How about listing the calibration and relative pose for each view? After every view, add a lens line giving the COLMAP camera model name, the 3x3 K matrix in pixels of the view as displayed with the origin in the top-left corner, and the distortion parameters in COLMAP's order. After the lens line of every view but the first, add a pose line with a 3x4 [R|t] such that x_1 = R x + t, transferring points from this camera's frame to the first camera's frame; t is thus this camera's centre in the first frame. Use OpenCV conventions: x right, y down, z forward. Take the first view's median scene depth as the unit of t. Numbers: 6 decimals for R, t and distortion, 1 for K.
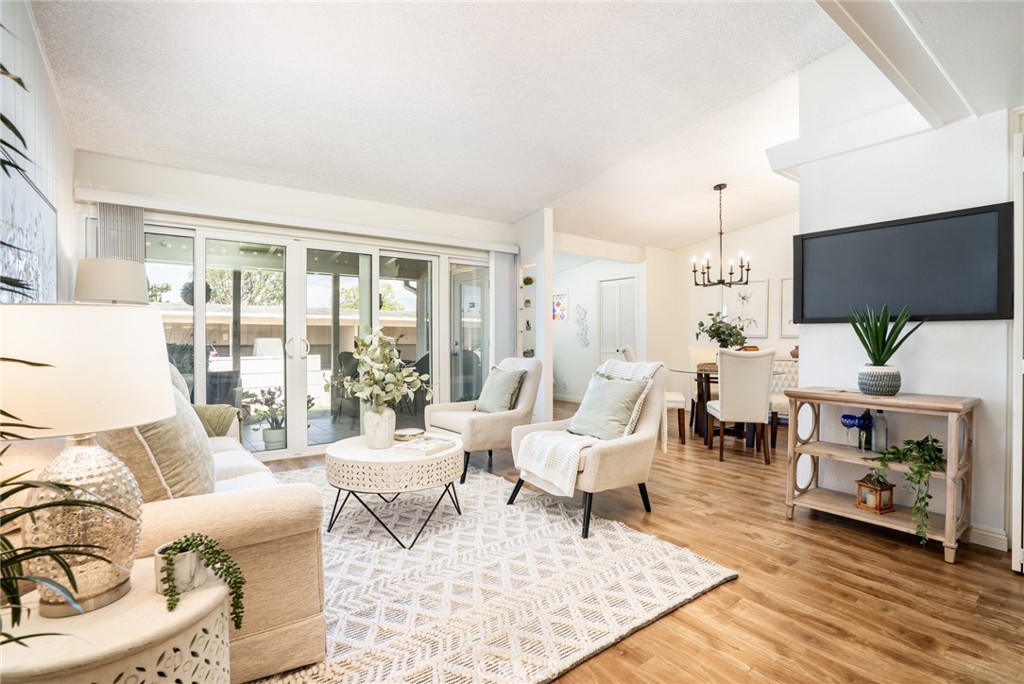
lens RADIAL K [[473.1, 0, 506.9], [0, 473.1, 342.9], [0, 0, 1]] dist [-0.014514, 0.000898]
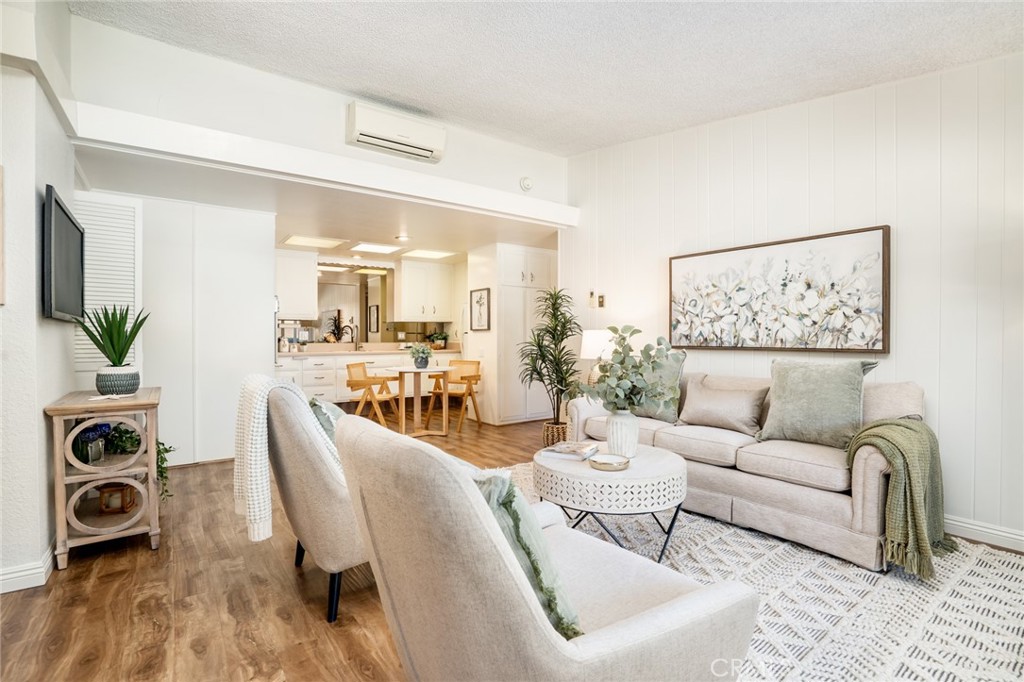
lens RADIAL K [[483.3, 0, 512.0], [0, 483.3, 341.0], [0, 0, 1]] dist [-0.012732, 0.000424]
pose [[-0.999891, -0.005132, 0.013839, -0.072531], [-0.004893, 0.999839, 0.017265, -0.030001], [-0.013925, 0.017196, -0.999755, 2.288128]]
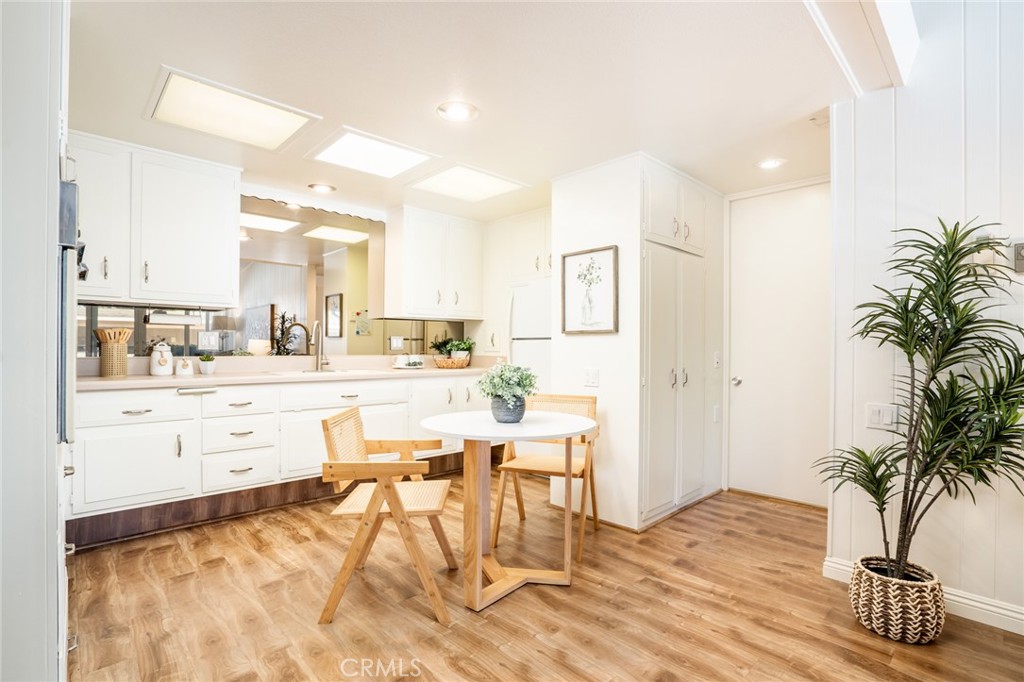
lens RADIAL K [[485.3, 0, 510.2], [0, 485.3, 347.3], [0, 0, 1]] dist [-0.018540, 0.000071]
pose [[-0.993357, -0.014520, -0.114156, 0.509022], [-0.015713, 0.999831, 0.009556, -0.013632], [0.113998, 0.011286, -0.993417, 0.892053]]
